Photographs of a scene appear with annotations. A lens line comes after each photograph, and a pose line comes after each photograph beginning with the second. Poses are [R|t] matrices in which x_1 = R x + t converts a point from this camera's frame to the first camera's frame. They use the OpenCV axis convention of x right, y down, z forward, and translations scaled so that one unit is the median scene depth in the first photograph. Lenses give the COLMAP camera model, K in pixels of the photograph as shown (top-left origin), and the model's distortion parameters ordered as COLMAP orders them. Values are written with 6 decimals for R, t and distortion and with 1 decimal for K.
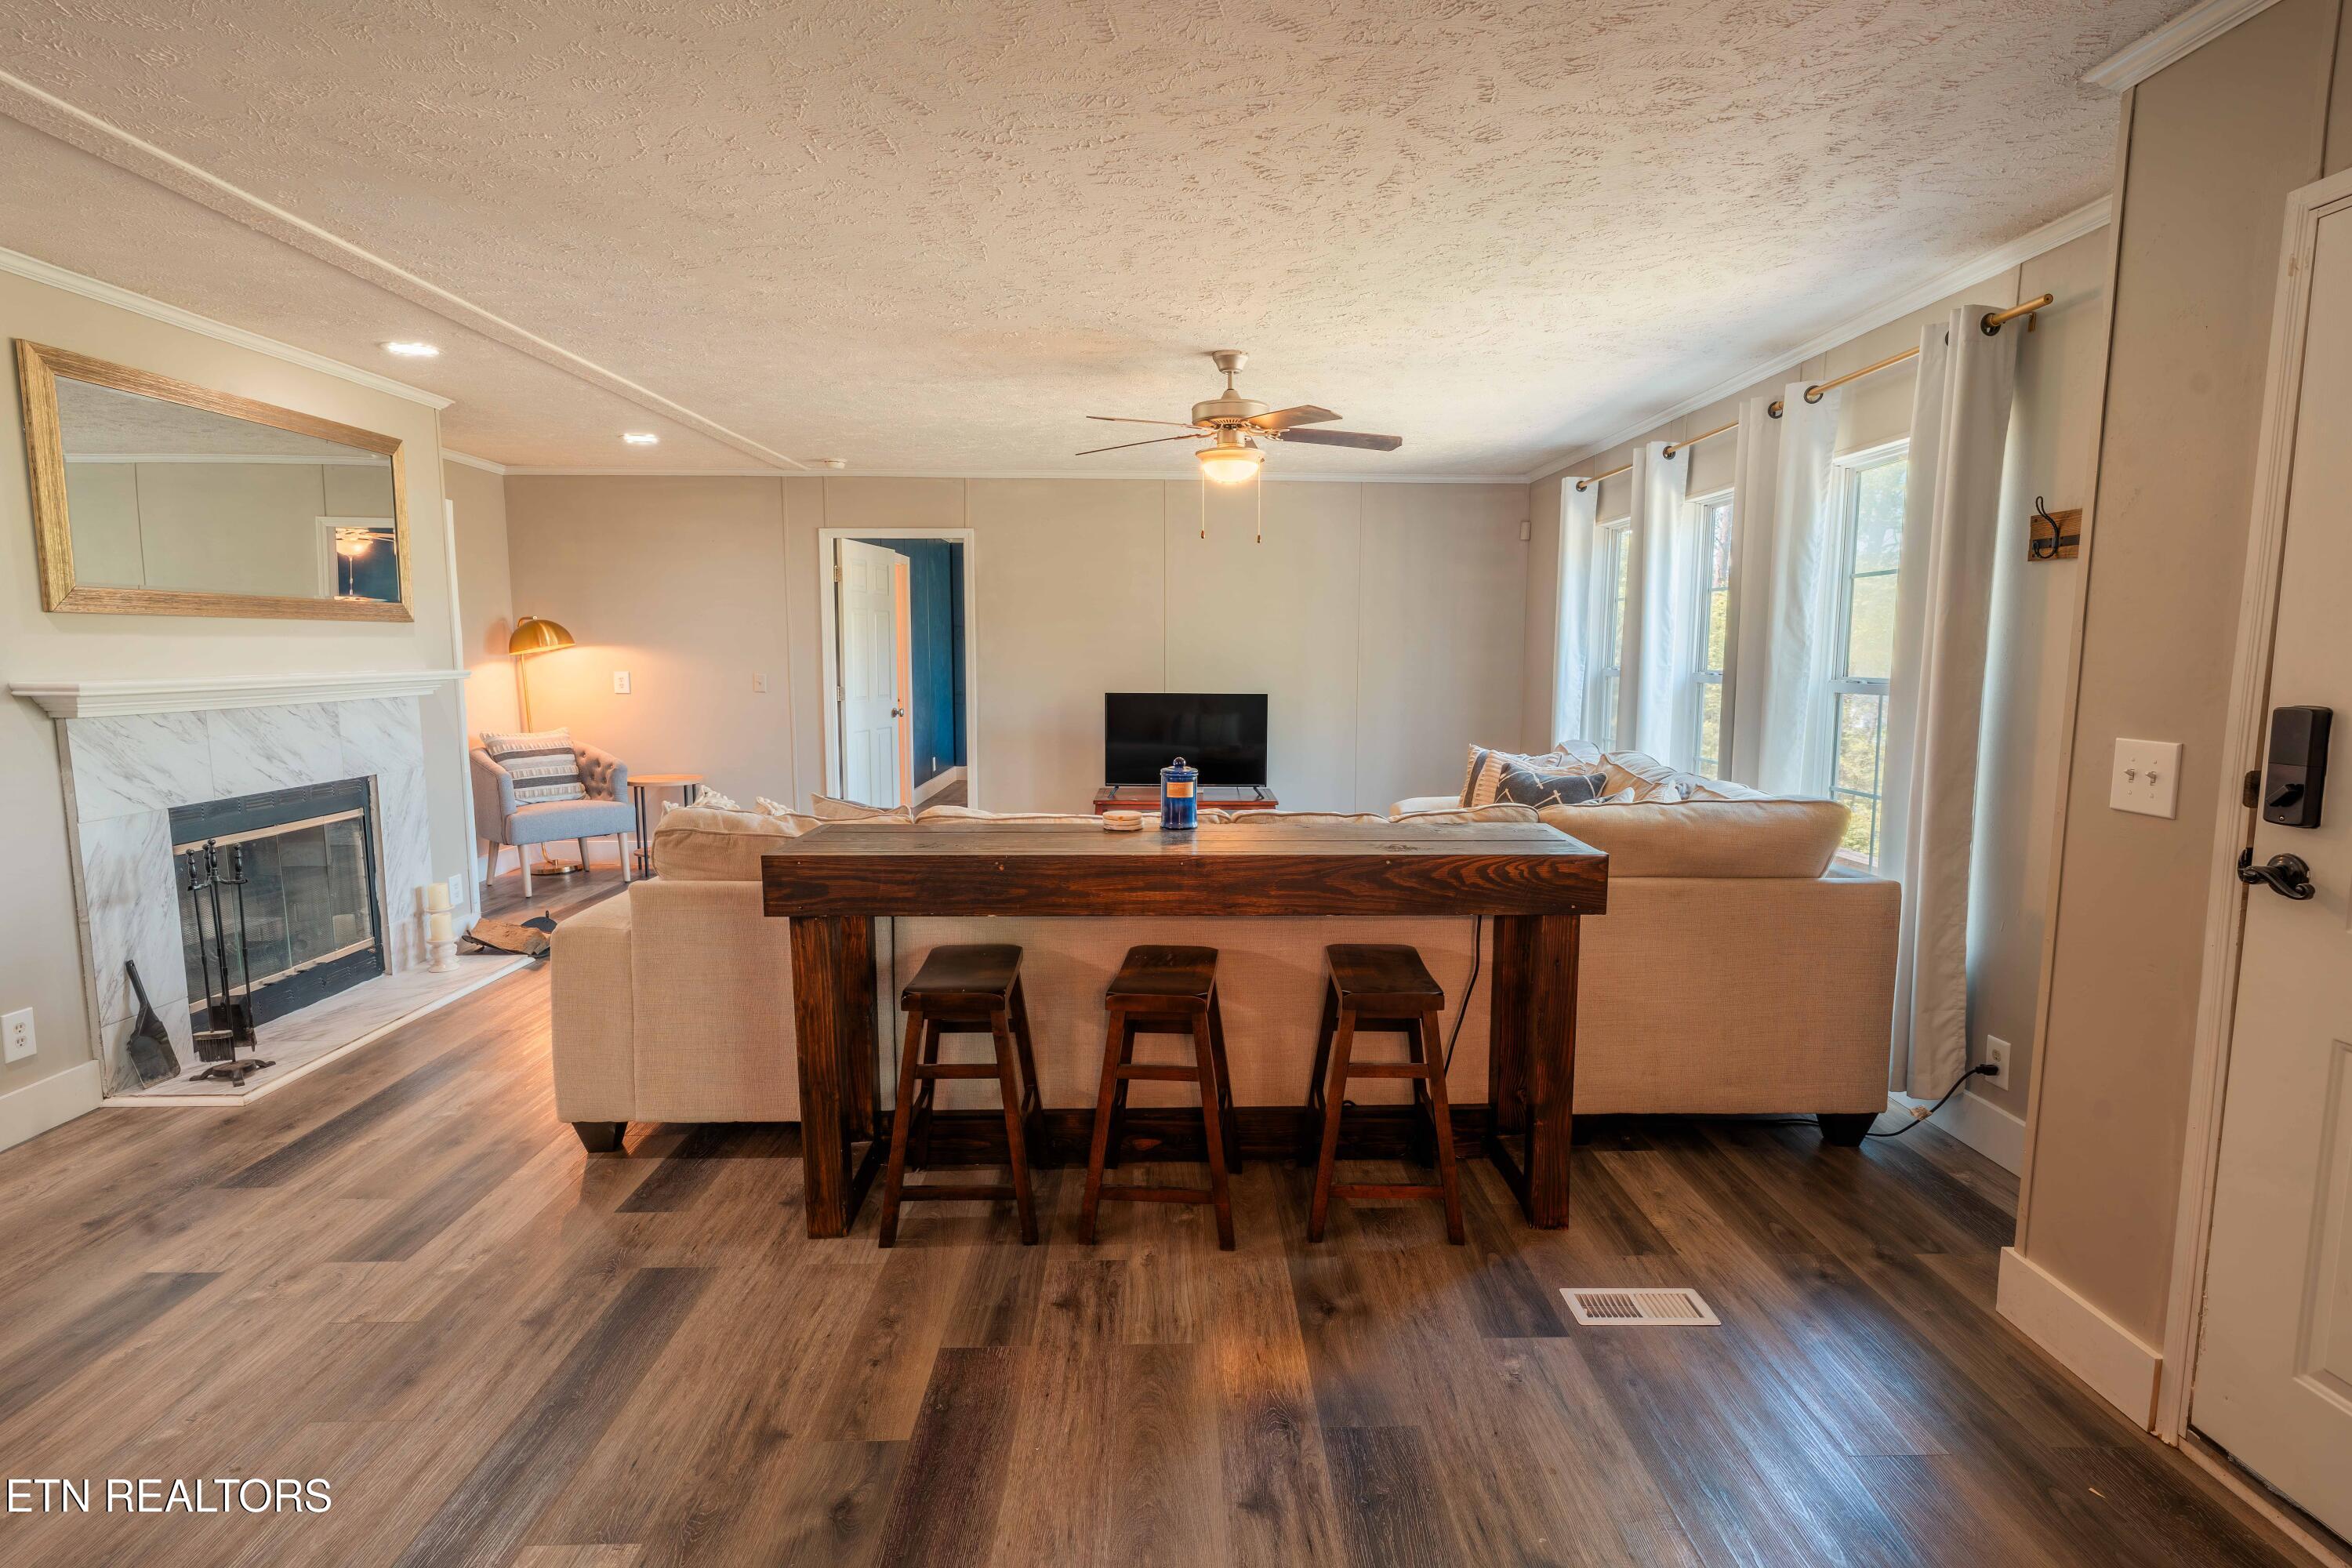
lens RADIAL K [[1151.4, 0, 1193.5], [0, 1151.4, 778.5], [0, 0, 1]] dist [0.009068, 0.000407]
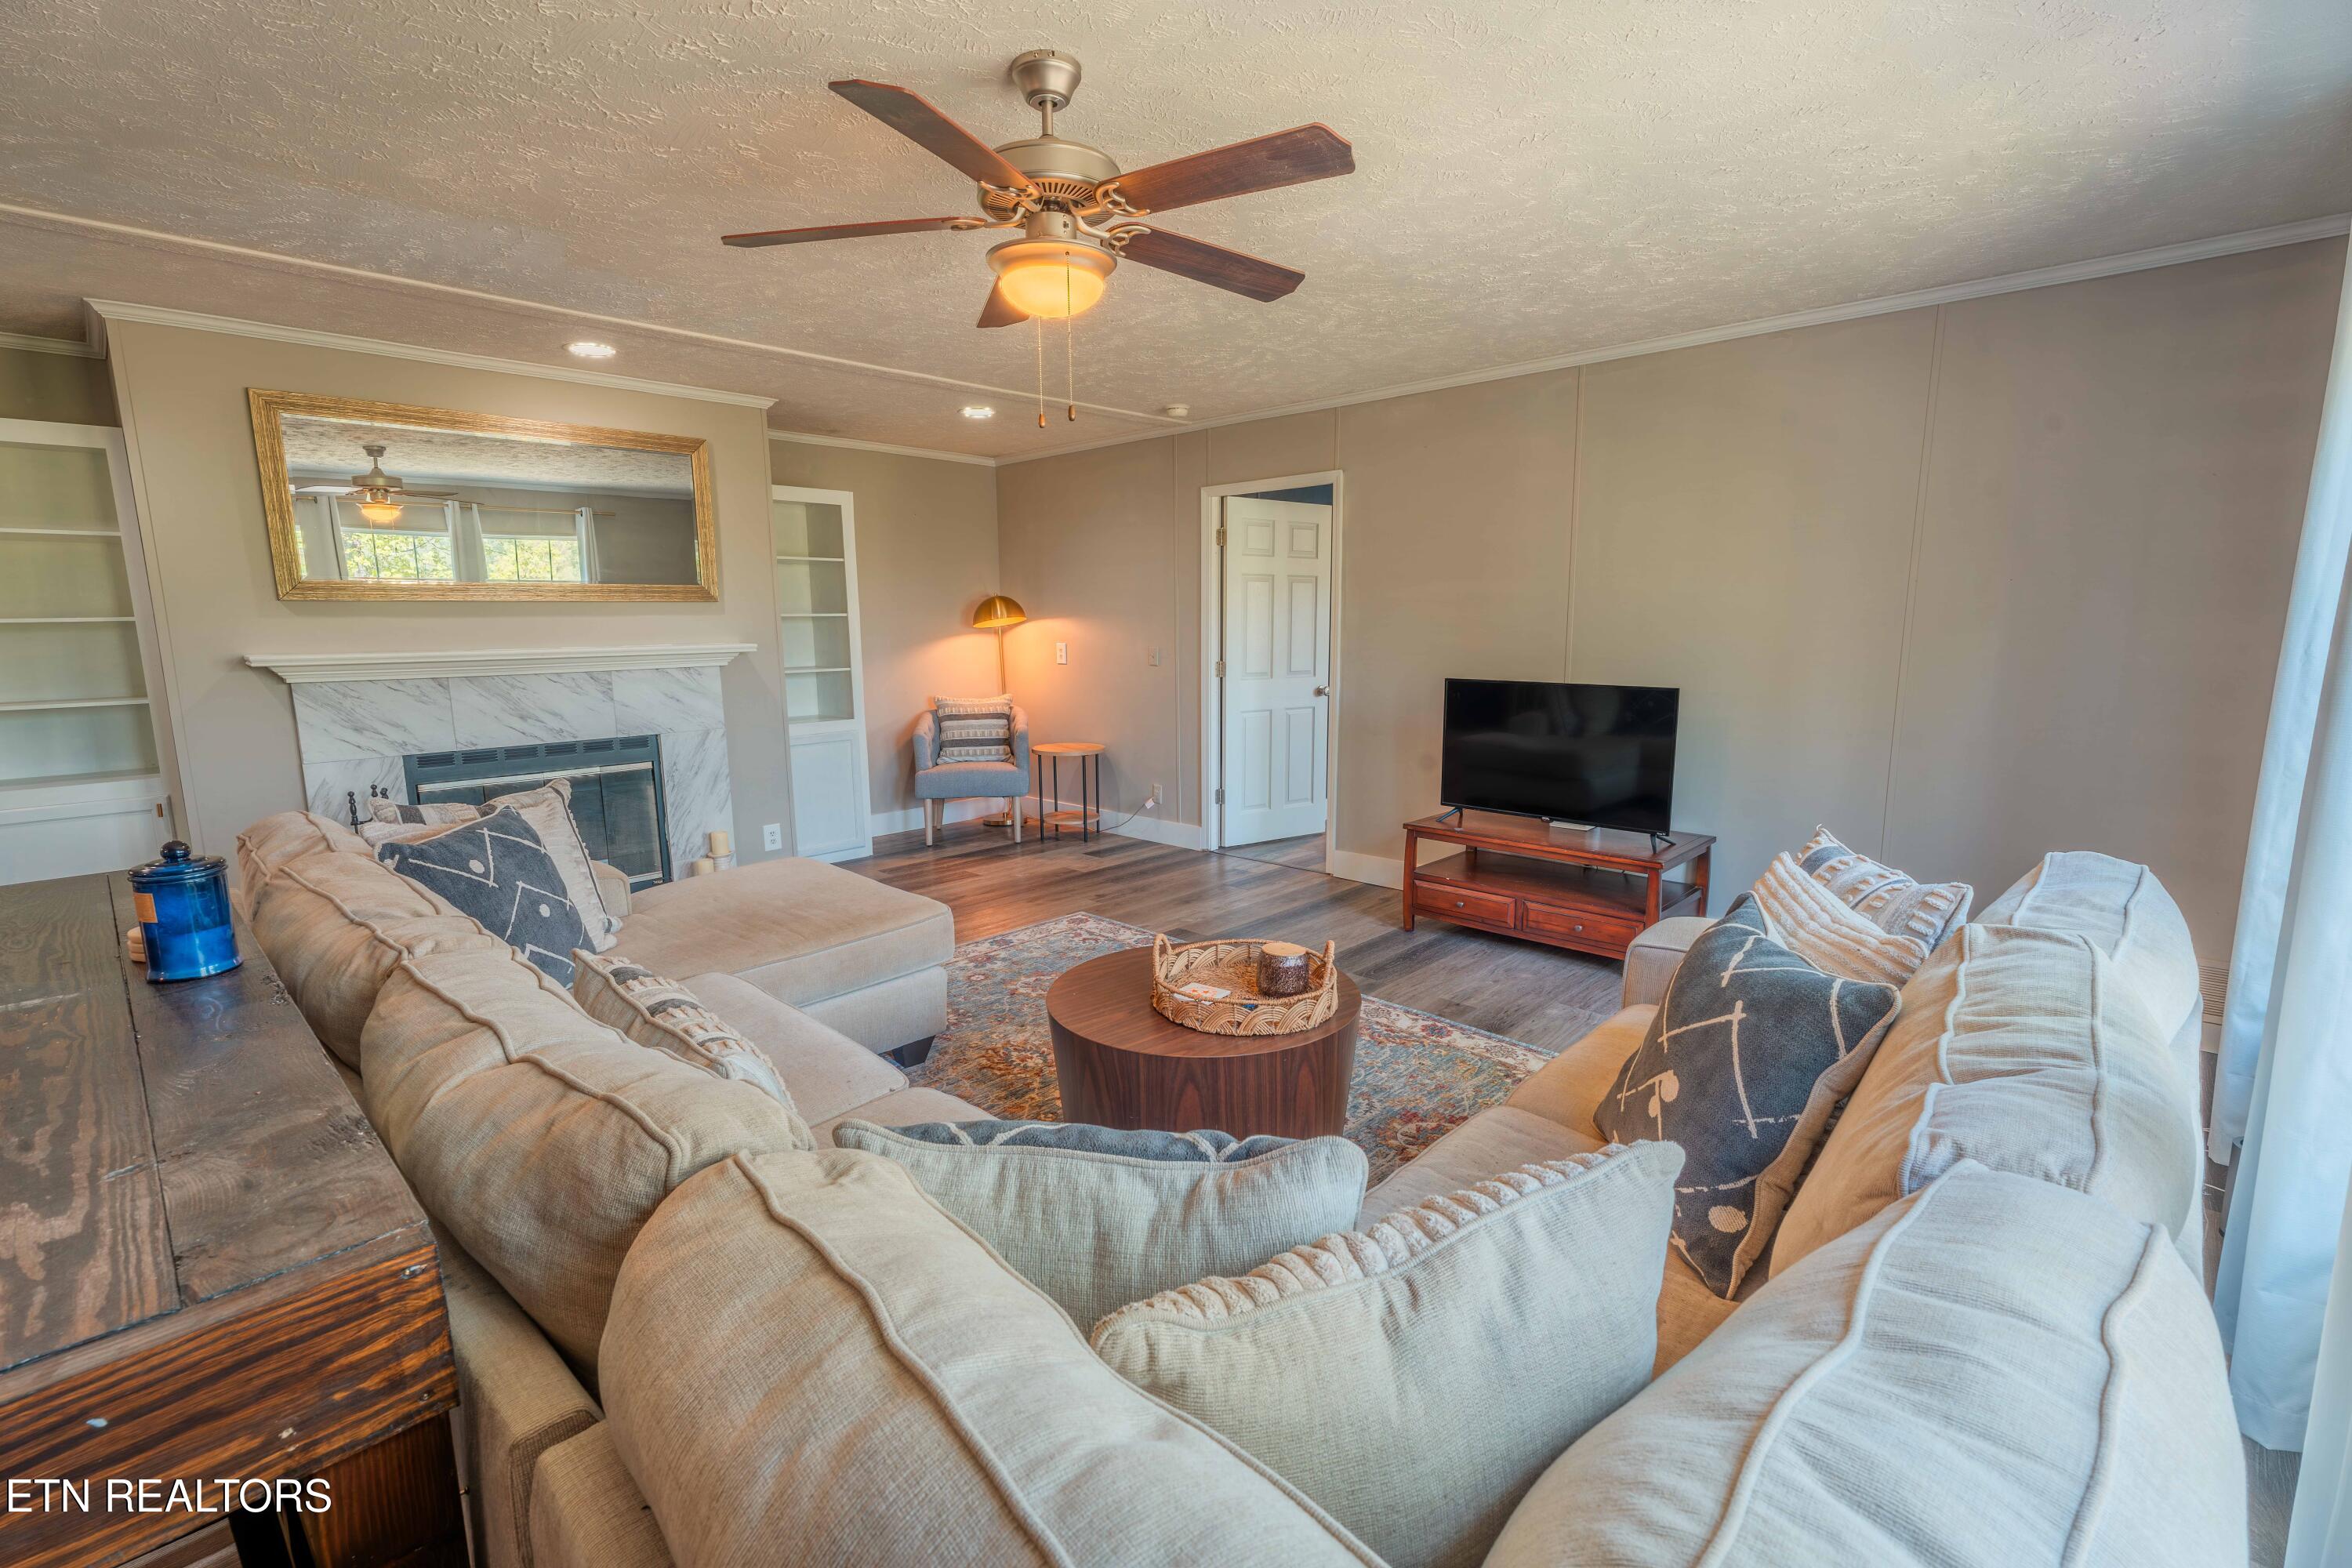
lens RADIAL K [[1035.5, 0, 1179.9], [0, 1035.5, 770.8], [0, 0, 1]] dist [-0.000755, -0.000140]
pose [[0.706045, 0.095824, -0.701654, 0.389894], [-0.069894, 0.995395, 0.065608, -0.070206], [0.704709, 0.002719, 0.709491, 0.619098]]
